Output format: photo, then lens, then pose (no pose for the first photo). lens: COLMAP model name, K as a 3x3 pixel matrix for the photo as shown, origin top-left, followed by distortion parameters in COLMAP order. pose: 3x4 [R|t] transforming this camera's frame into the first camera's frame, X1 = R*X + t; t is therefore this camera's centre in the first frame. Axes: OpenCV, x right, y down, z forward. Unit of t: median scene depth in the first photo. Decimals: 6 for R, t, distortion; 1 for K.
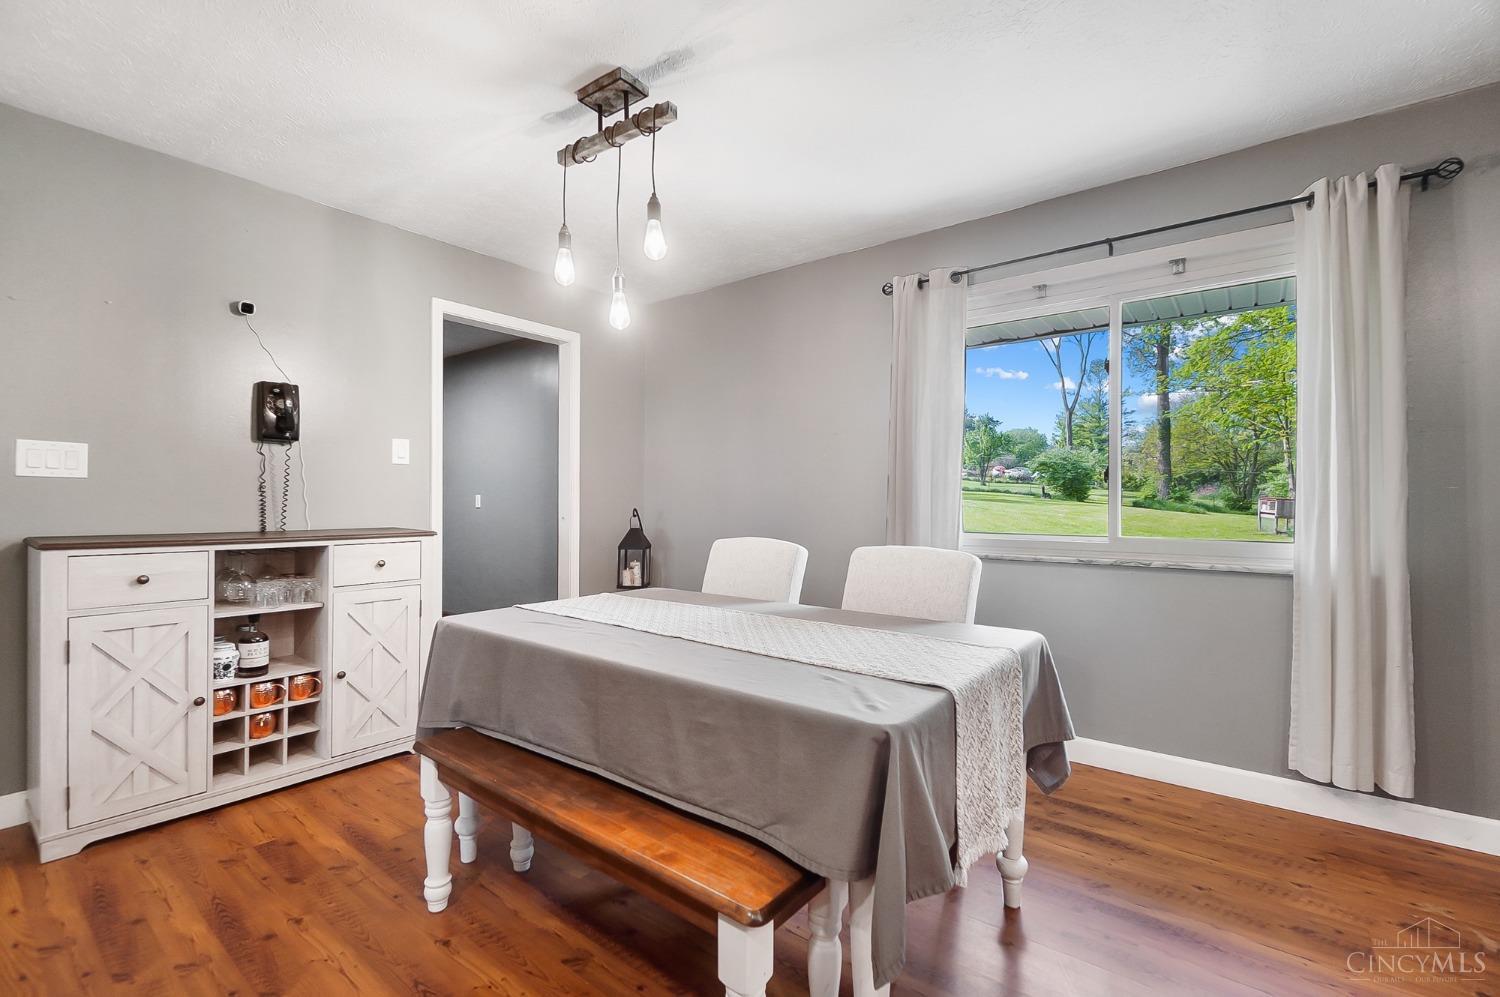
lens RADIAL K [[668.4, 0, 750.0], [0, 668.4, 498.5], [0, 0, 1]] dist [-0.000176, -0.000023]
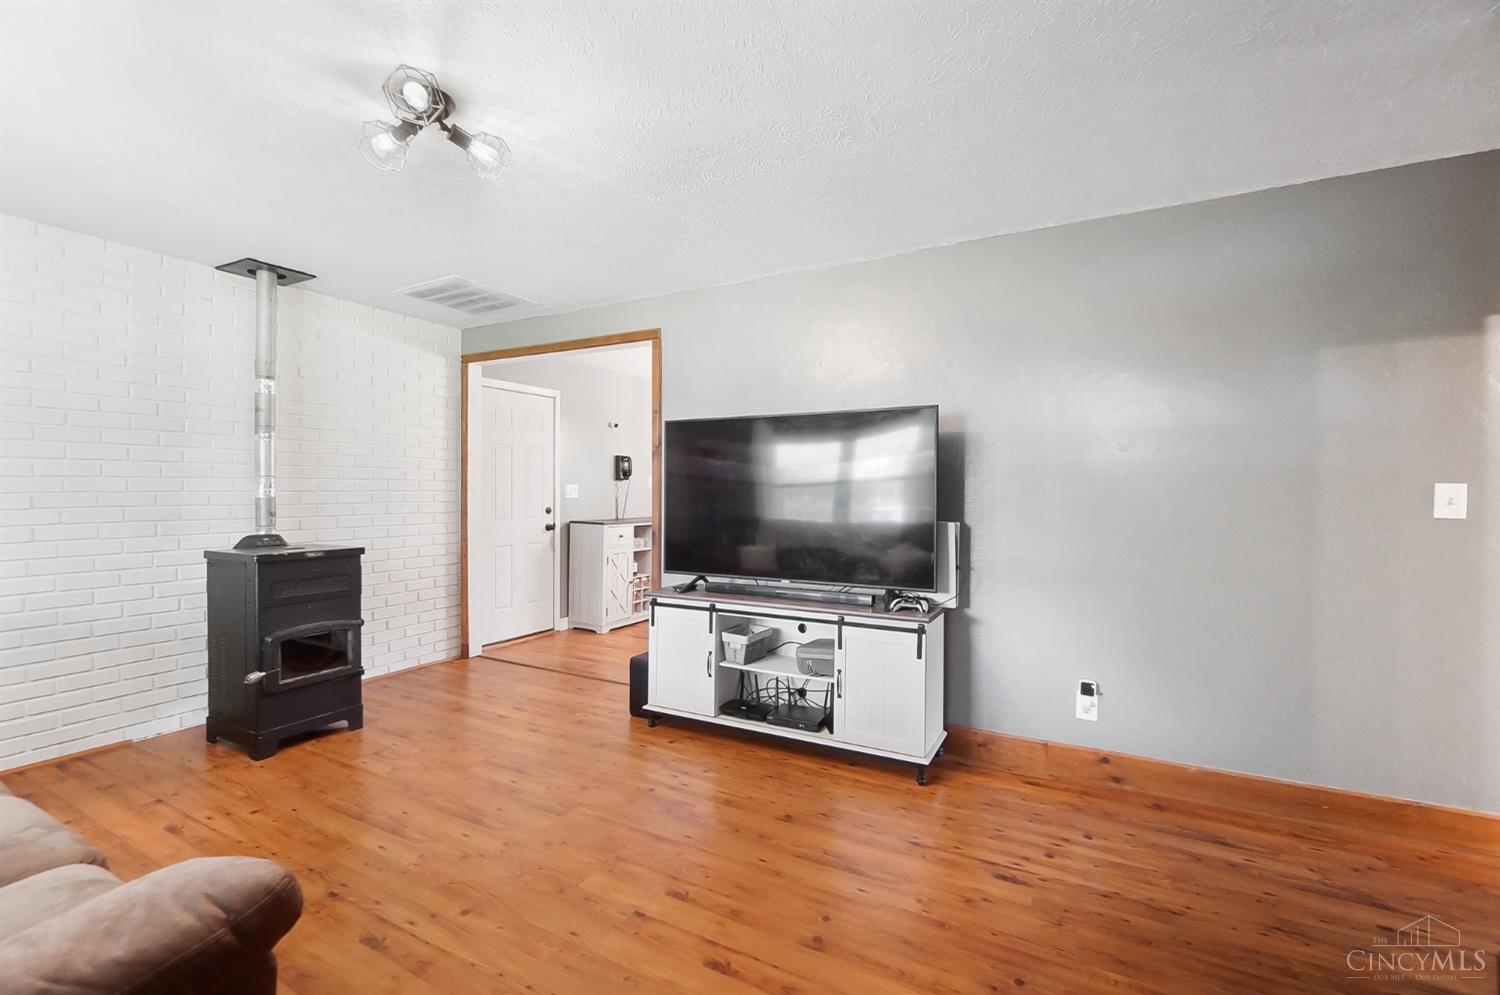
lens RADIAL K [[666.5, 0, 750.0], [0, 666.5, 497.5], [0, 0, 1]] dist [0.000077, -0.000001]
pose [[0.987666, -0.002725, 0.156551, -0.759071], [0.001303, 0.999957, 0.009182, -0.055956], [-0.156569, -0.008864, 0.987627, -1.651449]]
